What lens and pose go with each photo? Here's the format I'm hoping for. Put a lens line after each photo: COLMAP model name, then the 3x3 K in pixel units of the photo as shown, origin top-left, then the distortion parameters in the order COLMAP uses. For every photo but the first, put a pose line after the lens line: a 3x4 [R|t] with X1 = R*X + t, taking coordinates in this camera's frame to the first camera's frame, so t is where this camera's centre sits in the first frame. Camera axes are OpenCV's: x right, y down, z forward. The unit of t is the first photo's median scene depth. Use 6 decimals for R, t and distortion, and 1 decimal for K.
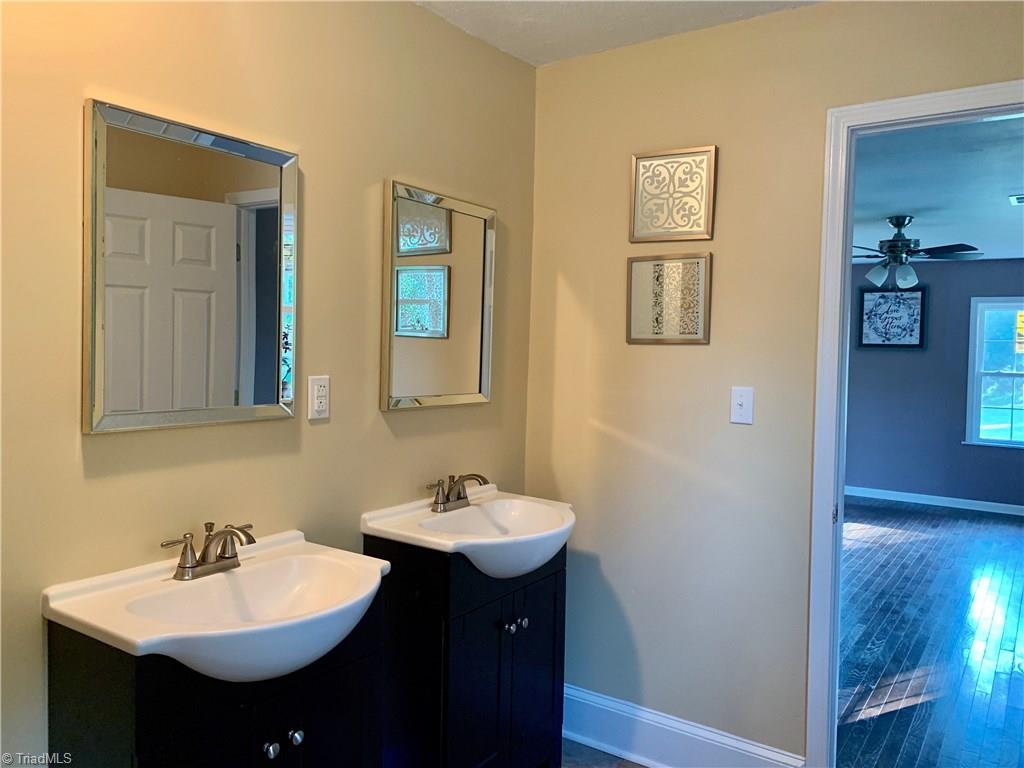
lens RADIAL K [[785.1, 0, 518.6], [0, 785.1, 382.1], [0, 0, 1]] dist [0.043706, -0.016822]
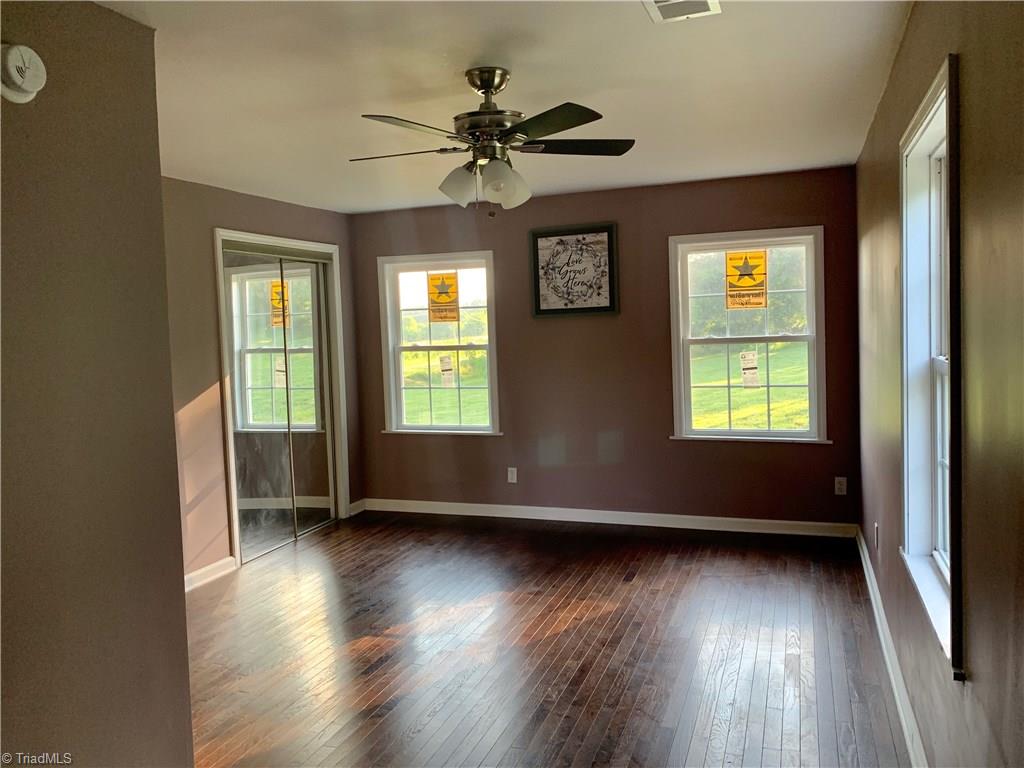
lens RADIAL K [[785.1, 0, 505.6], [0, 785.1, 380.1], [0, 0, 1]] dist [0.043706, -0.016822]
pose [[0.969632, -0.081835, 0.230472, 0.242829], [0.076082, 0.996530, 0.033754, -0.012013], [-0.232434, -0.015194, 0.972493, 0.326392]]
